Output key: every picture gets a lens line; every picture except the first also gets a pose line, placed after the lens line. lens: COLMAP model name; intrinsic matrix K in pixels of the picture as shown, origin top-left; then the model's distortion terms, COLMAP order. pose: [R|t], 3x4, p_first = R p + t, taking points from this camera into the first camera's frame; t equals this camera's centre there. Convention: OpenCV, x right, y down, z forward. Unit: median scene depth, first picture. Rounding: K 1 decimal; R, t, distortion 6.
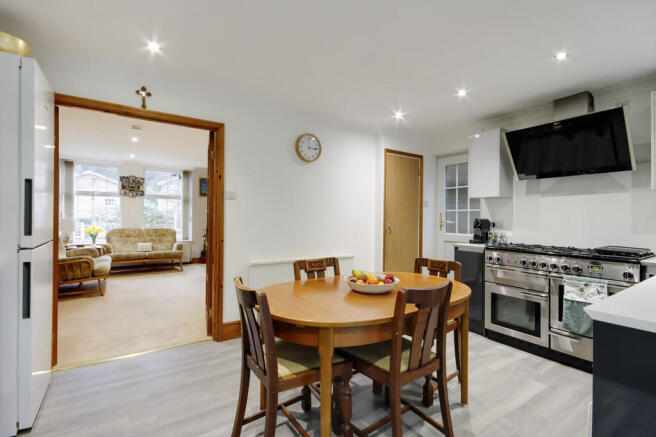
lens RADIAL K [[303.9, 0, 326.9], [0, 303.9, 214.0], [0, 0, 1]] dist [-0.000436, -0.000167]
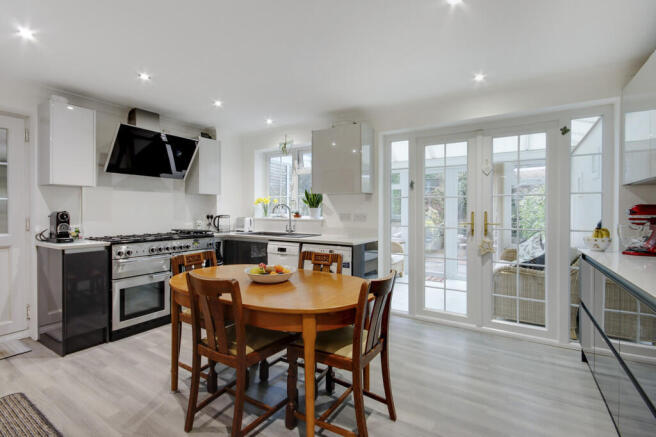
lens RADIAL K [[303.9, 0, 326.9], [0, 303.9, 214.0], [0, 0, 1]] dist [-0.000436, -0.000167]
pose [[-0.411328, -0.010412, 0.911428, -0.595384], [-0.004262, 0.999946, 0.009500, 0.012727], [-0.911477, 0.000023, -0.411350, 0.818312]]
